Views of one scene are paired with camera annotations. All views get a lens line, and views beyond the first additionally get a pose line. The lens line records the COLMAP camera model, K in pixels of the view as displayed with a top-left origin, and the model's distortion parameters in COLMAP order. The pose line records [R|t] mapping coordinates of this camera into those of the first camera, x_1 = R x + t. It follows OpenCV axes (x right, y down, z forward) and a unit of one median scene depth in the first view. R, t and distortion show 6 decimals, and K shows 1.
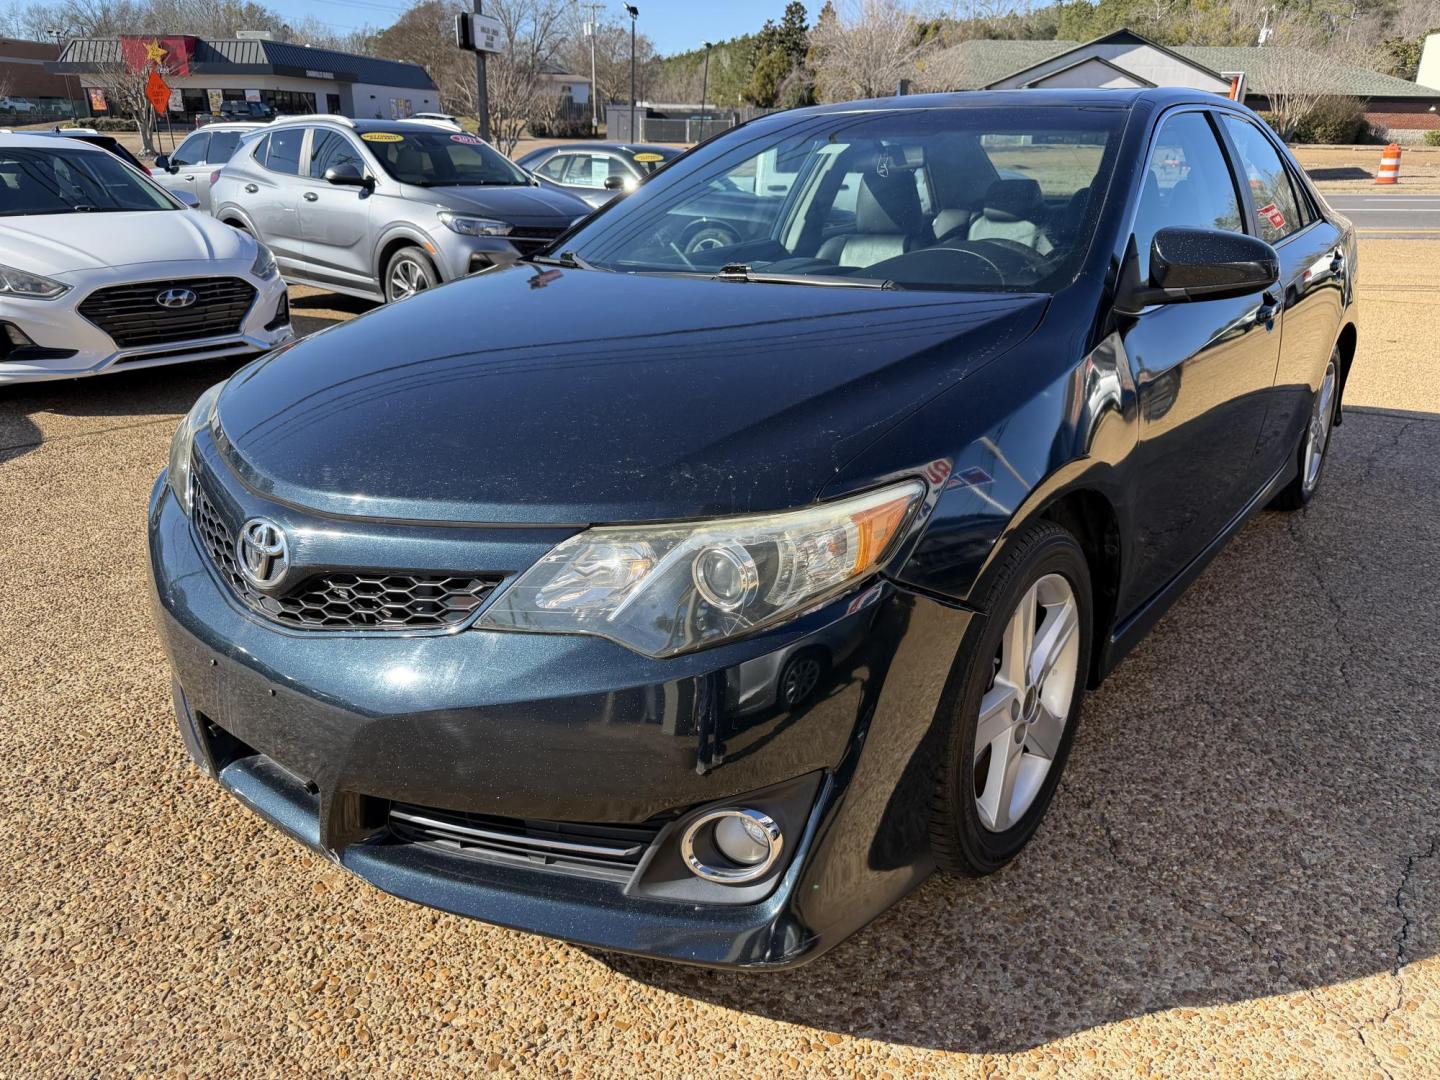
lens RADIAL K [[1044.5, 0, 720.0], [0, 1044.5, 540.0], [0, 0, 1]] dist [0.010792, -0.001583]
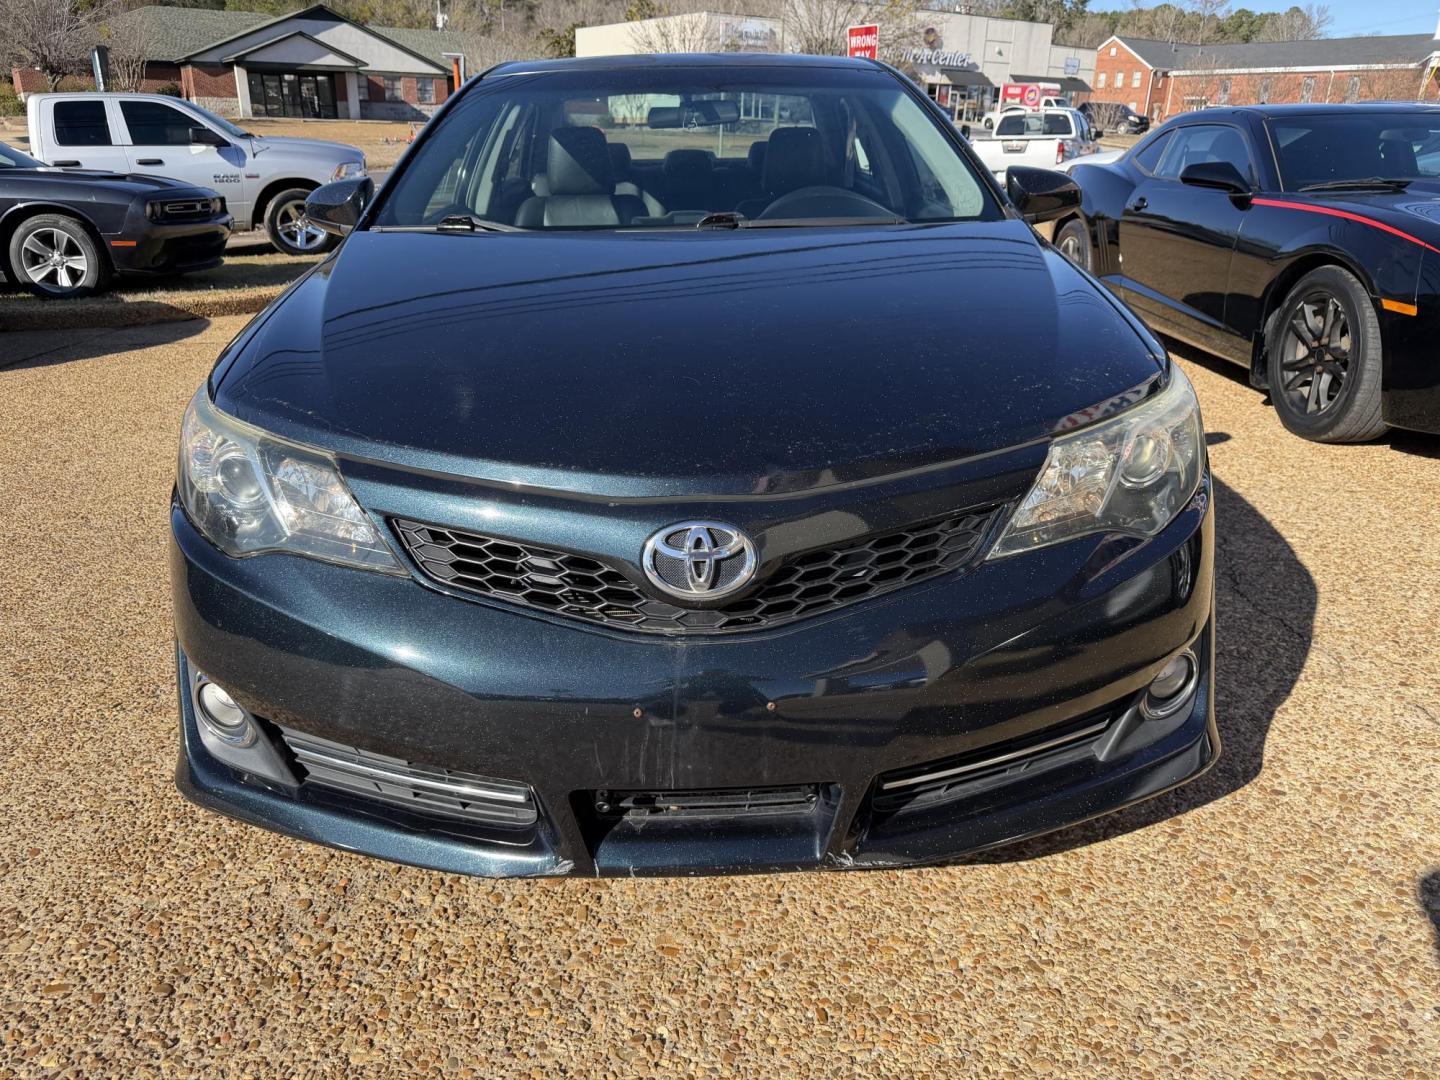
lens RADIAL K [[1068.3, 0, 637.2], [0, 1068.3, 537.9], [0, 0, 1]] dist [0.004008, 0.001732]
pose [[0.762610, -0.232611, 0.603588, -0.483670], [0.228501, 0.969822, 0.085047, -0.043544], [-0.605156, 0.073063, 0.792747, 0.169684]]
